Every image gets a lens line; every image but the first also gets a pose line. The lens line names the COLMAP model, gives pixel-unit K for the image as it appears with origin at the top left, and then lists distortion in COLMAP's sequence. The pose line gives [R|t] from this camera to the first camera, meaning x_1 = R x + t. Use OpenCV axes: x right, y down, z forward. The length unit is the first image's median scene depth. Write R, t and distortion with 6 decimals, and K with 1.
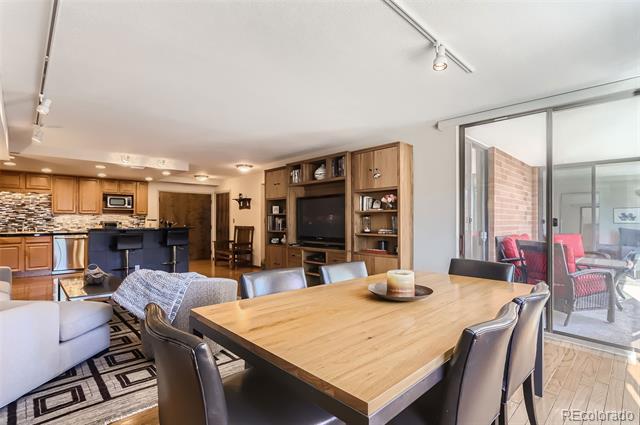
lens RADIAL K [[313.1, 0, 313.6], [0, 313.1, 218.1], [0, 0, 1]] dist [0.003995, 0.007293]
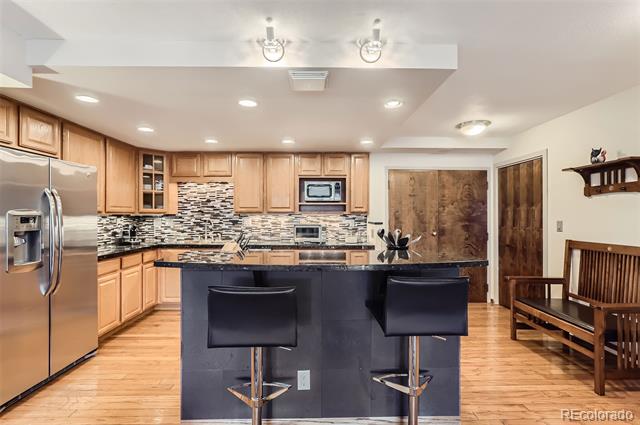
lens RADIAL K [[310.4, 0, 321.2], [0, 310.4, 215.7], [0, 0, 1]] dist [-0.027656, 0.016602]
pose [[0.752550, -0.003233, -0.658527, -0.280288], [0.005348, 0.999985, 0.001202, -0.008507], [0.658513, -0.004426, 0.752556, 0.640280]]
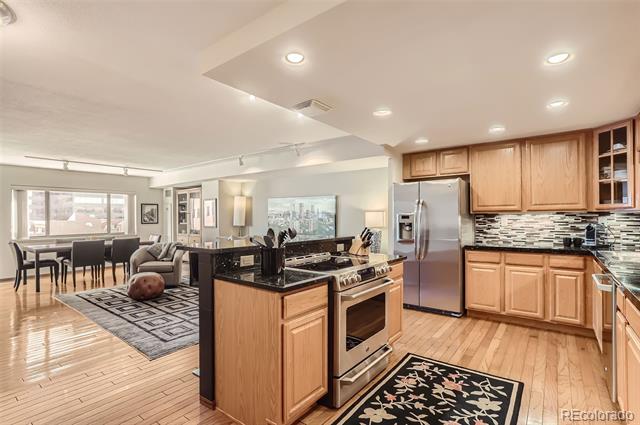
lens RADIAL K [[310.4, 0, 323.5], [0, 310.4, 216.0], [0, 0, 1]] dist [-0.027656, 0.016602]
pose [[-0.984759, 0.003384, -0.173891, -0.431760], [0.004946, 0.999951, -0.008547, -0.004316], [0.173854, -0.009277, -0.984728, 1.234461]]
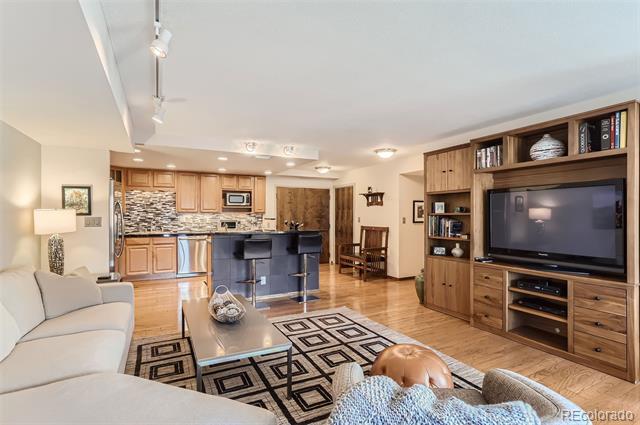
lens RADIAL K [[310.4, 0, 324.3], [0, 310.4, 215.4], [0, 0, 1]] dist [-0.027656, 0.016602]
pose [[0.968847, 0.000402, -0.247658, -0.172643], [0.001909, 0.999957, 0.009093, -0.013372], [0.247651, -0.009282, 0.968805, 0.215003]]
